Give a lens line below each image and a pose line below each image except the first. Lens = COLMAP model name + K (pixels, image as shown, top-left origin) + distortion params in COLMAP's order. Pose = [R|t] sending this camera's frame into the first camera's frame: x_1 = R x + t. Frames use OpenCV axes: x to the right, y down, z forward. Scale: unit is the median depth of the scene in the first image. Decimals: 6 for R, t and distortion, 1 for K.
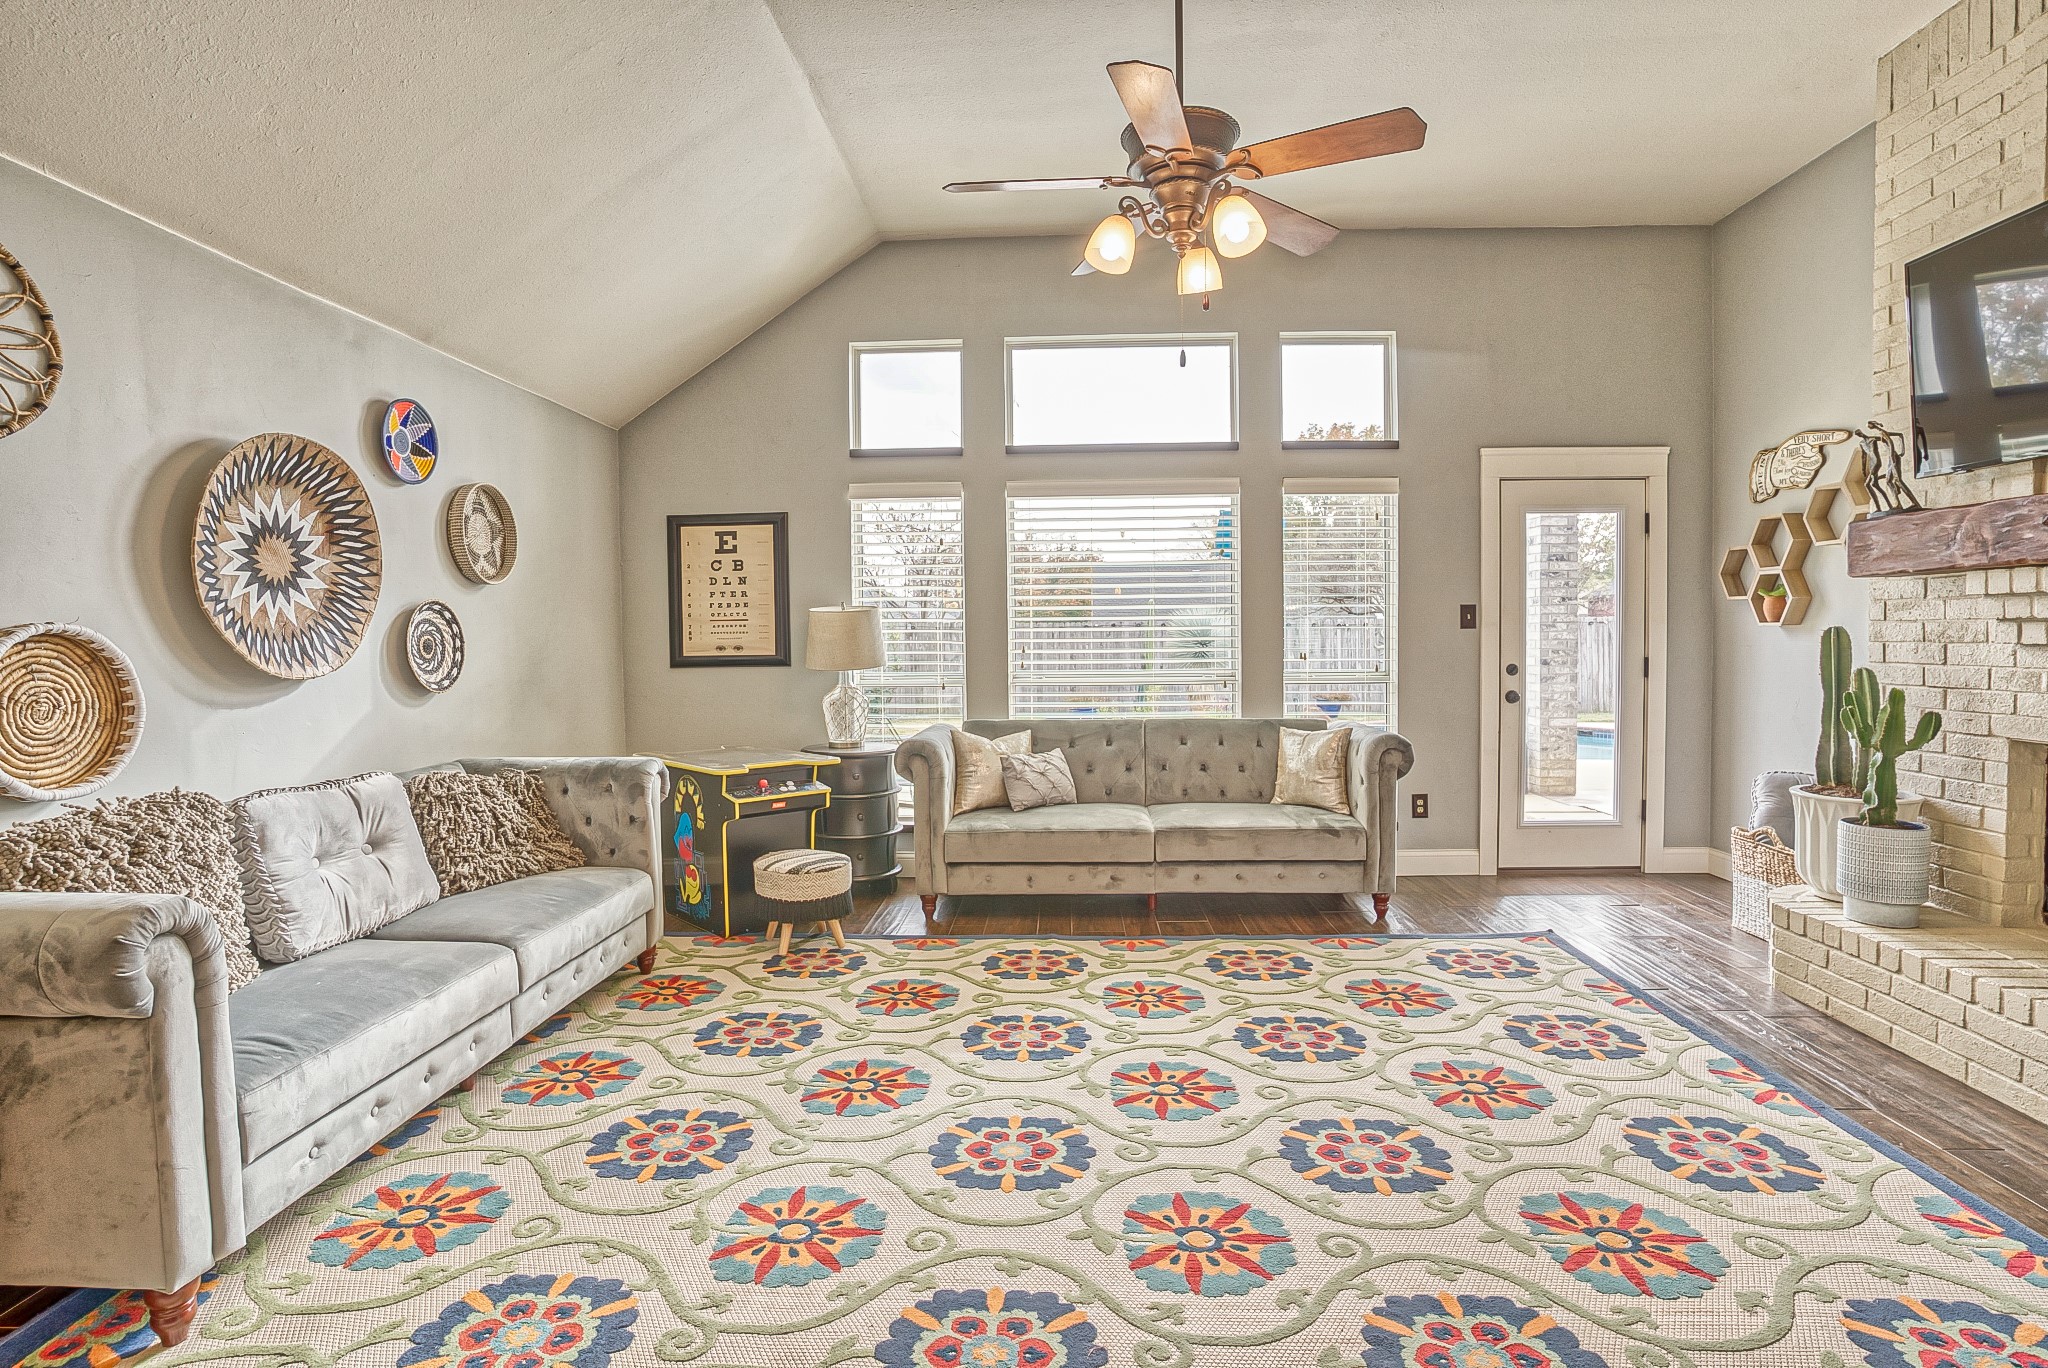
lens RADIAL K [[1005.2, 0, 1019.7], [0, 1005.2, 677.3], [0, 0, 1]] dist [-0.081084, 0.039720]
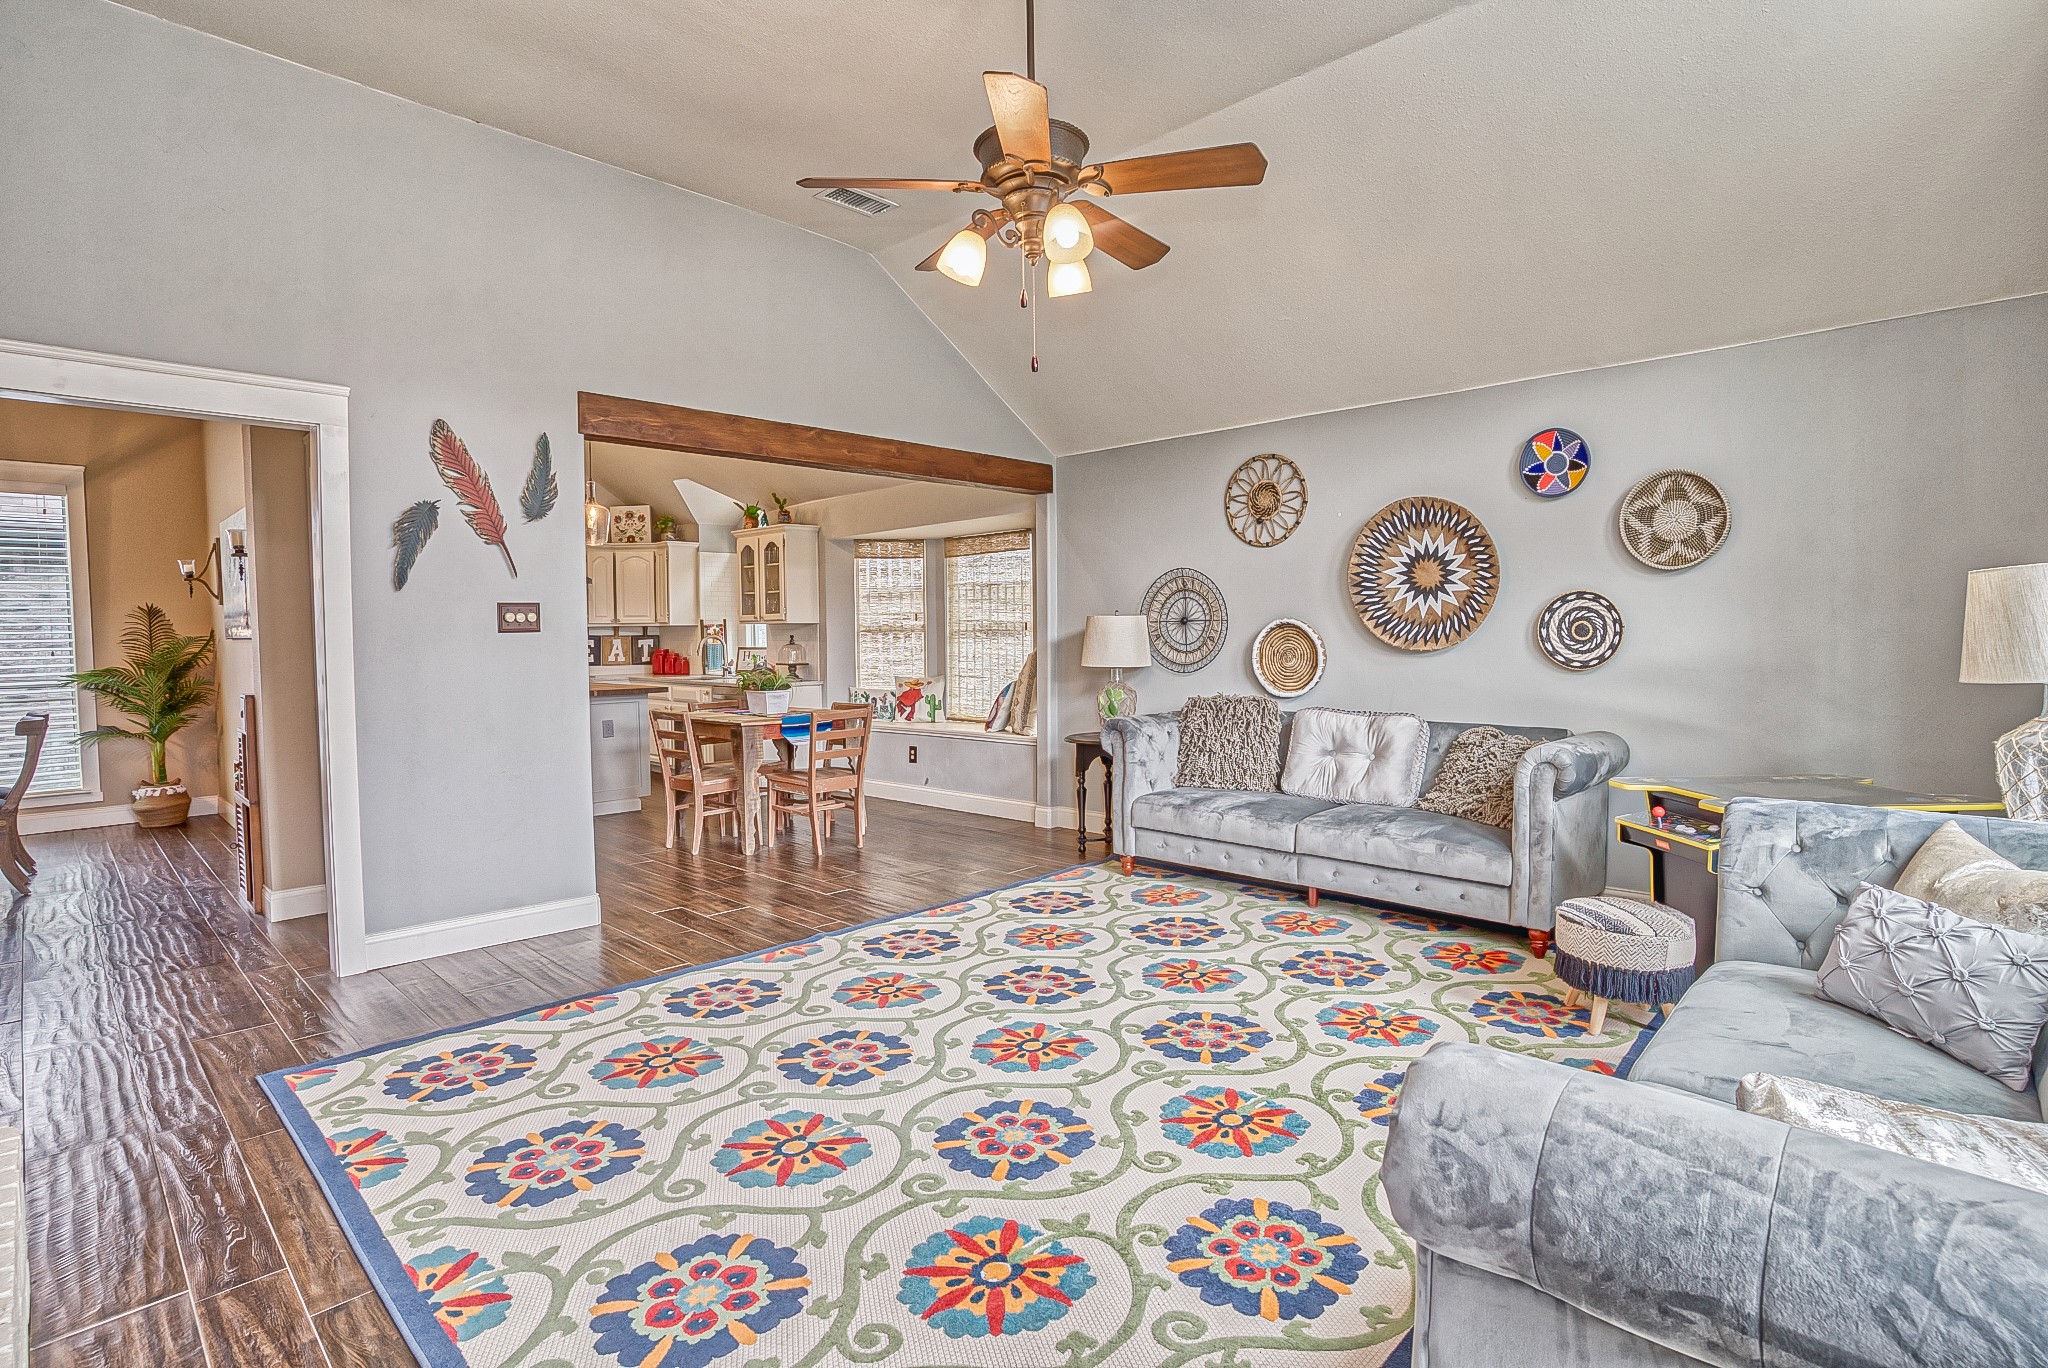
lens RADIAL K [[1005.2, 0, 1019.7], [0, 1005.2, 677.3], [0, 0, 1]] dist [-0.081084, 0.039720]
pose [[-0.656507, 0.052321, -0.752503, 0.680210], [-0.011850, 0.996753, 0.079642, -0.057000], [0.754227, 0.061203, -0.653755, 1.184639]]
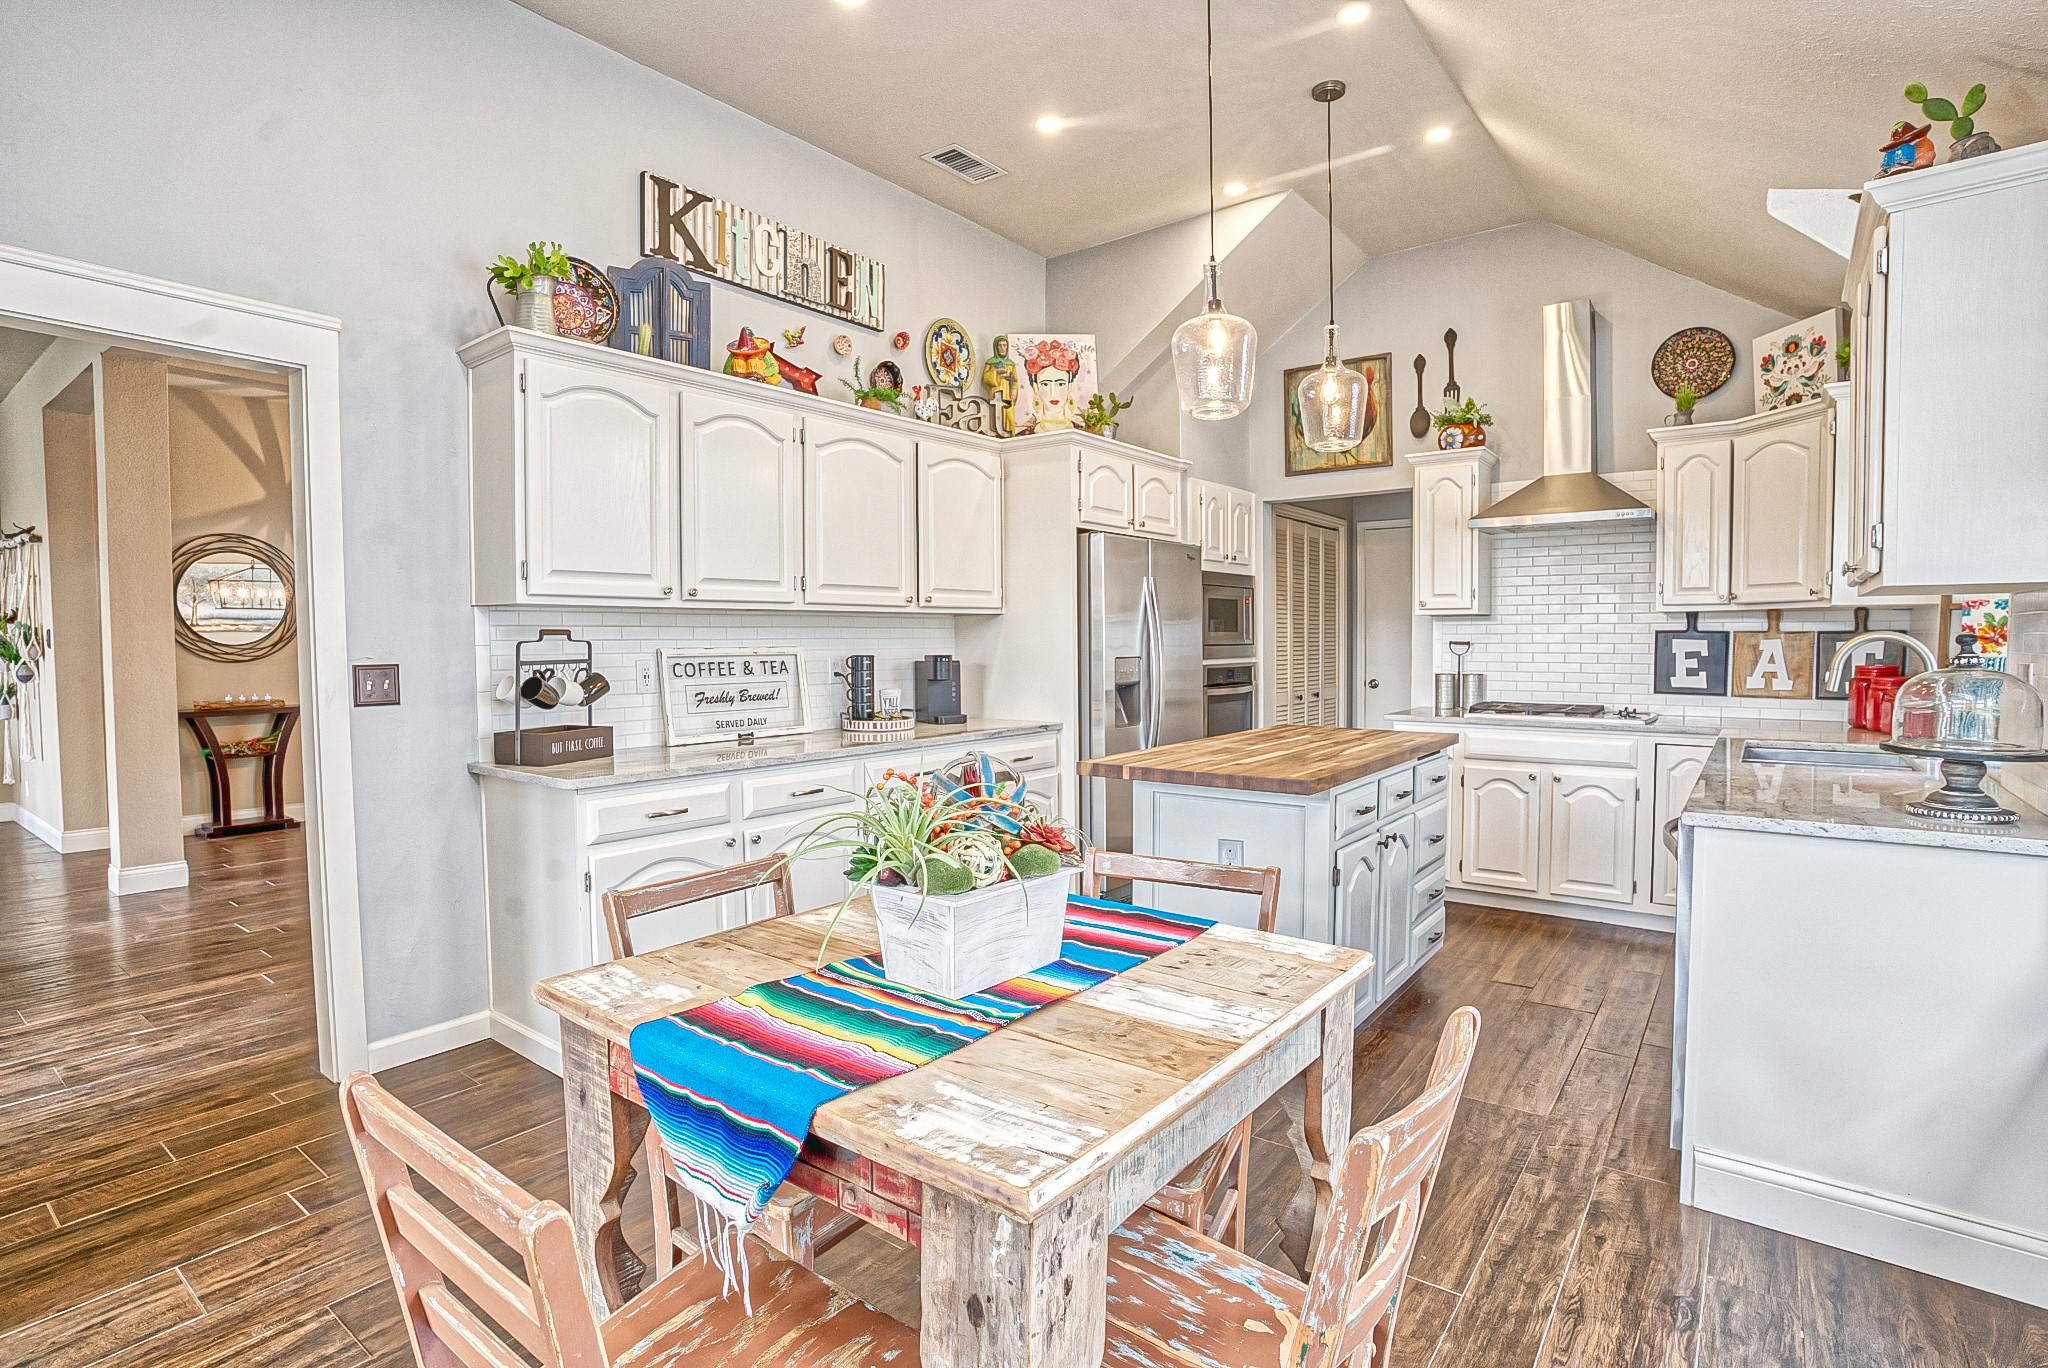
lens RADIAL K [[1005.2, 0, 1019.7], [0, 1005.2, 677.3], [0, 0, 1]] dist [-0.081084, 0.039720]
pose [[-0.822240, -0.004791, 0.569121, -0.491303], [0.039350, 0.997093, 0.065244, -0.001429], [-0.567779, 0.076041, -0.819661, 0.119483]]
